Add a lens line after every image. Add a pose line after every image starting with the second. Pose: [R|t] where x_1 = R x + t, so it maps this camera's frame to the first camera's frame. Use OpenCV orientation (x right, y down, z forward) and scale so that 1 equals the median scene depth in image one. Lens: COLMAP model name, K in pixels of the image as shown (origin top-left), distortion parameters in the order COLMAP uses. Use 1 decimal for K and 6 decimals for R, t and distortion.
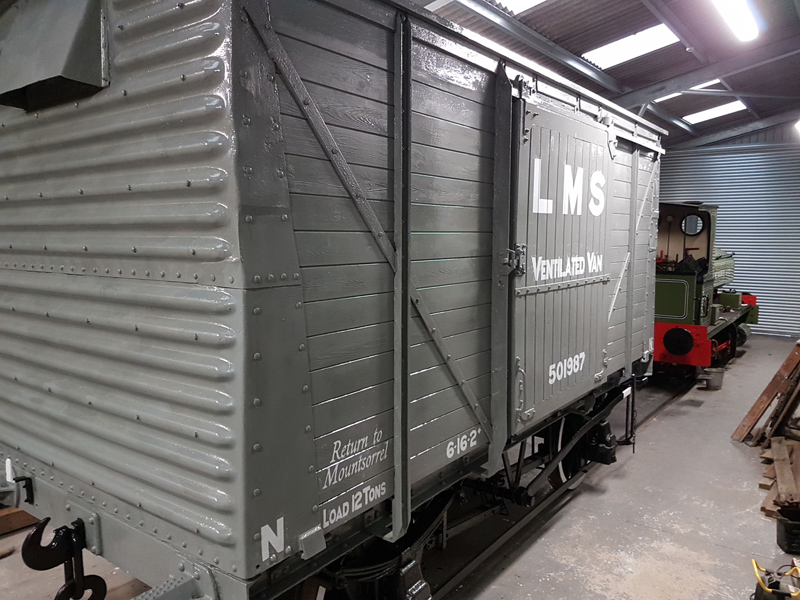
lens RADIAL K [[615.8, 0, 404.7], [0, 615.8, 294.6], [0, 0, 1]] dist [0.109261, -0.129773]
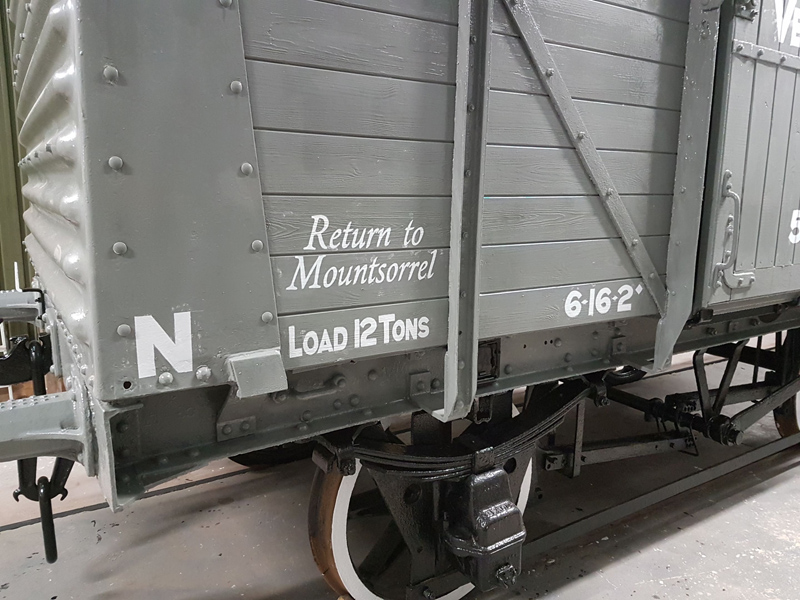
lens RADIAL K [[615.8, 0, 395.6], [0, 615.8, 303.3], [0, 0, 1]] dist [0.109261, -0.129773]
pose [[0.934406, 0.079177, -0.347300, 0.114671], [-0.048578, 0.994199, 0.095959, 0.191839], [0.352883, -0.072793, 0.932832, 0.367472]]
